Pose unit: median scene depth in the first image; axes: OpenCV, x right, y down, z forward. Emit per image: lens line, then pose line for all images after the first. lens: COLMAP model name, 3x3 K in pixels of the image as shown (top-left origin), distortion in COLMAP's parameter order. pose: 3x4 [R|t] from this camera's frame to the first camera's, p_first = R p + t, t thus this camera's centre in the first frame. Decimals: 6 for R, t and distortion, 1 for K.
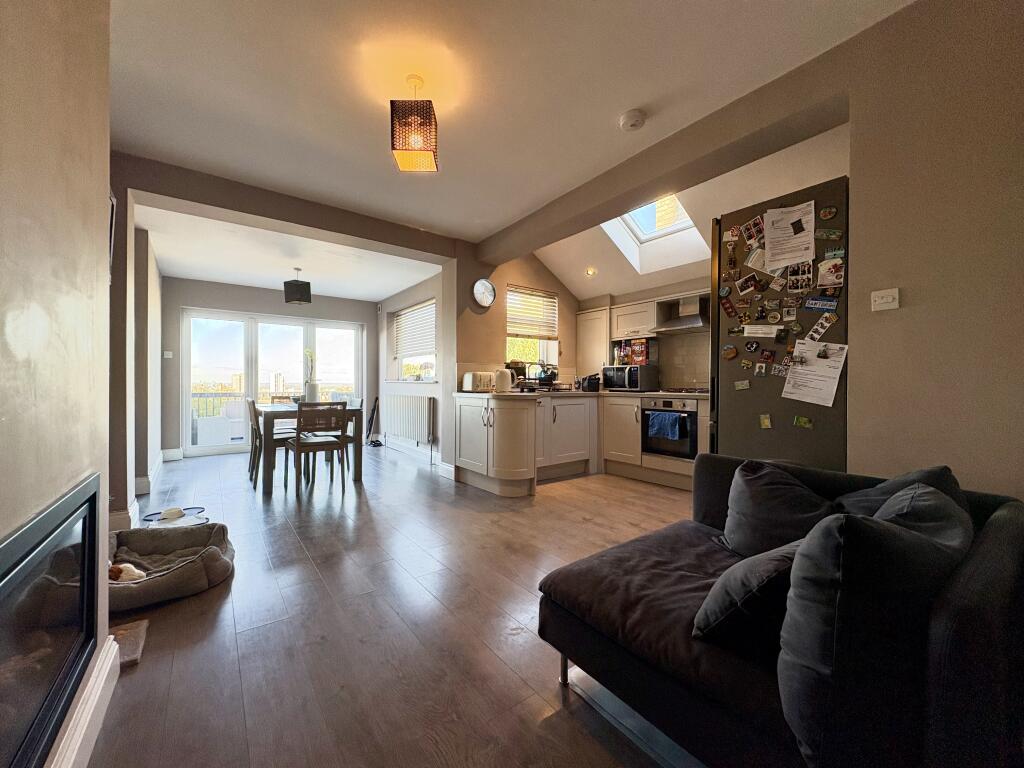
lens RADIAL K [[408.1, 0, 511.1], [0, 408.1, 386.2], [0, 0, 1]] dist [0.002303, -0.000515]
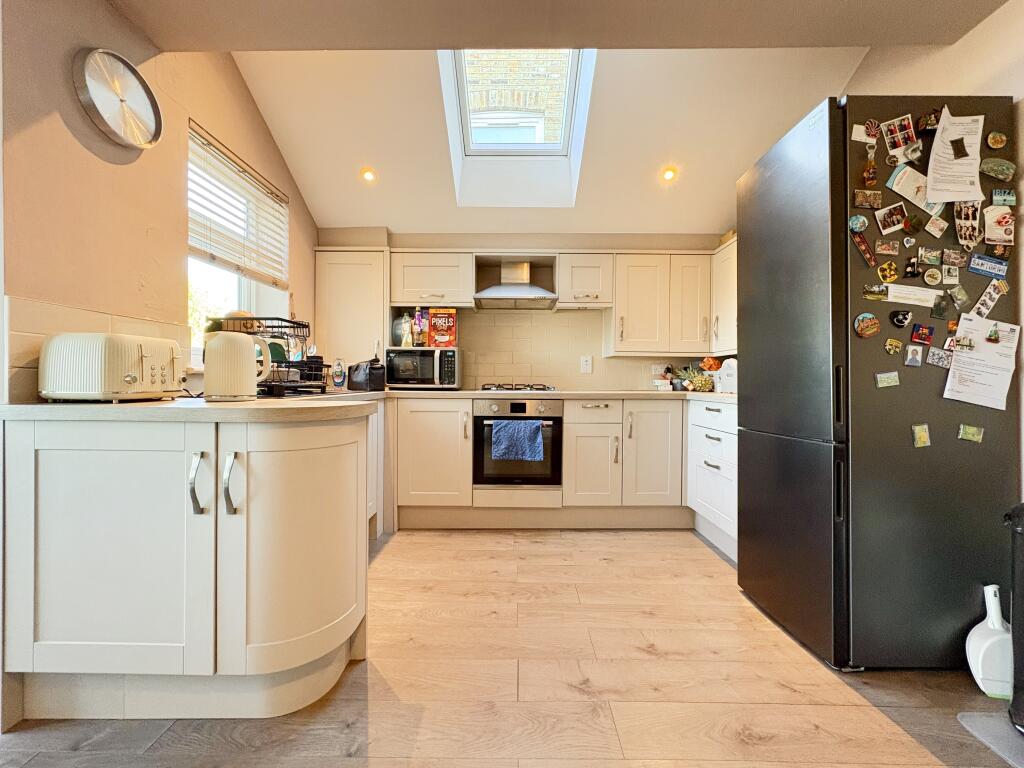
lens RADIAL K [[408.1, 0, 511.5], [0, 408.1, 384.1], [0, 0, 1]] dist [0.002303, -0.000515]
pose [[0.611719, -0.005810, 0.791054, -0.273381], [-0.001021, 0.999966, 0.008134, -0.000609], [-0.791074, -0.005783, 0.611693, 1.068869]]
